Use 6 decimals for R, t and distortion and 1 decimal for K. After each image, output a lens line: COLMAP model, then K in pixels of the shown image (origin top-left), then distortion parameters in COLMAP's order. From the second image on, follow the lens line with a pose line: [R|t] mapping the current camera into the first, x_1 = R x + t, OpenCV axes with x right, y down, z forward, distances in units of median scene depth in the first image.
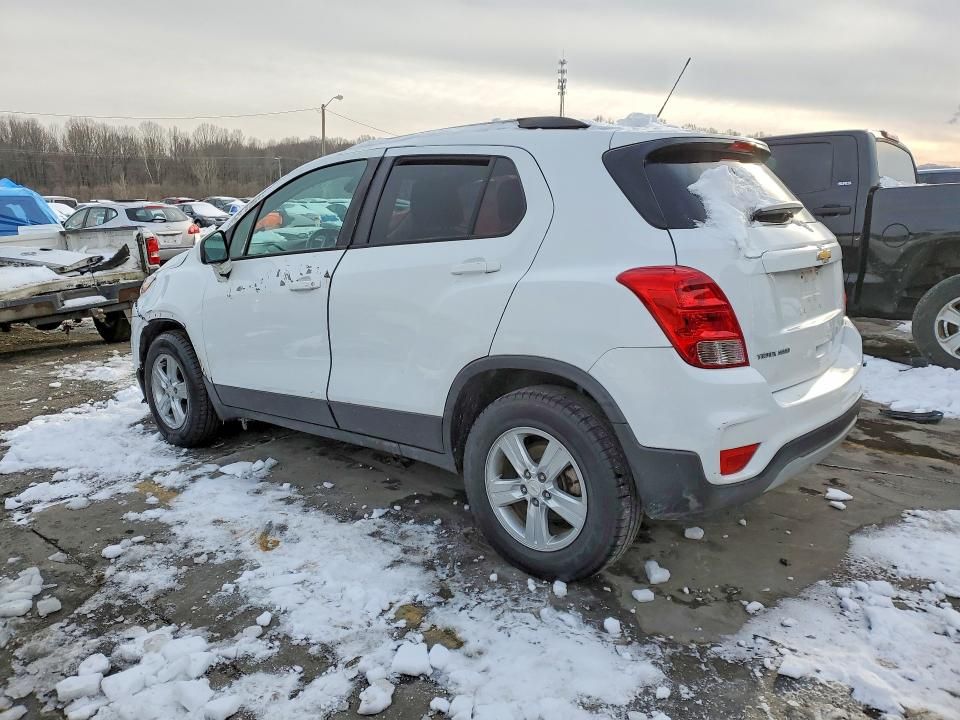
lens RADIAL K [[738.2, 0, 476.1], [0, 738.2, 360.2], [0, 0, 1]] dist [0.015748, 0.013719]
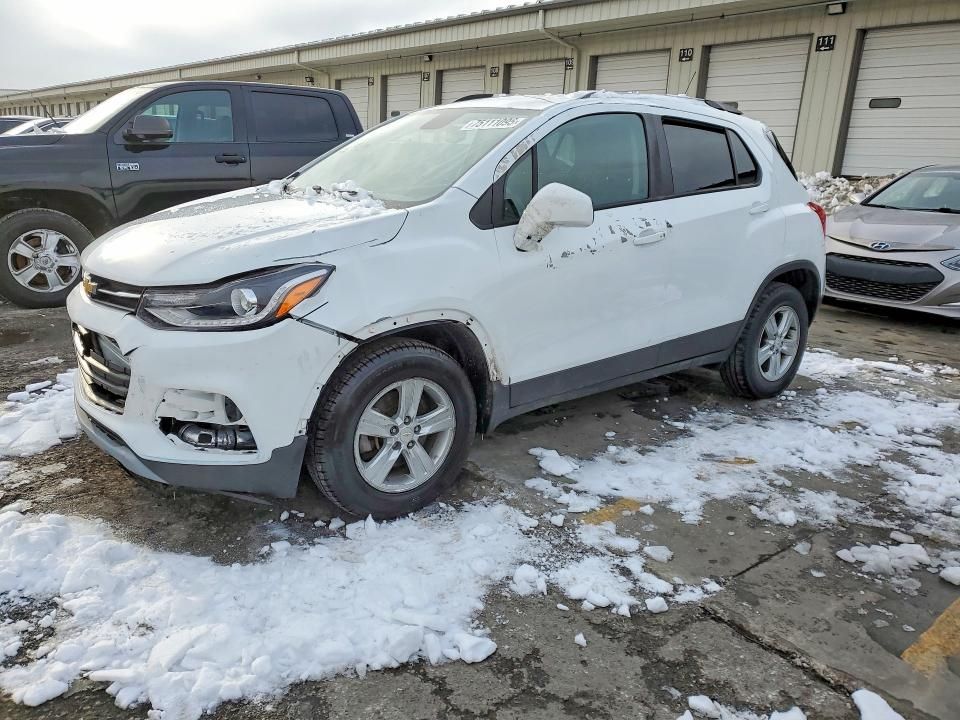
lens RADIAL K [[738.2, 0, 477.4], [0, 738.2, 356.1], [0, 0, 1]] dist [0.015748, 0.013719]
pose [[0.185544, -0.233181, 0.954568, -1.420530], [0.146079, 0.967187, 0.207869, -0.208420], [-0.971717, 0.100873, 0.213518, 1.143508]]
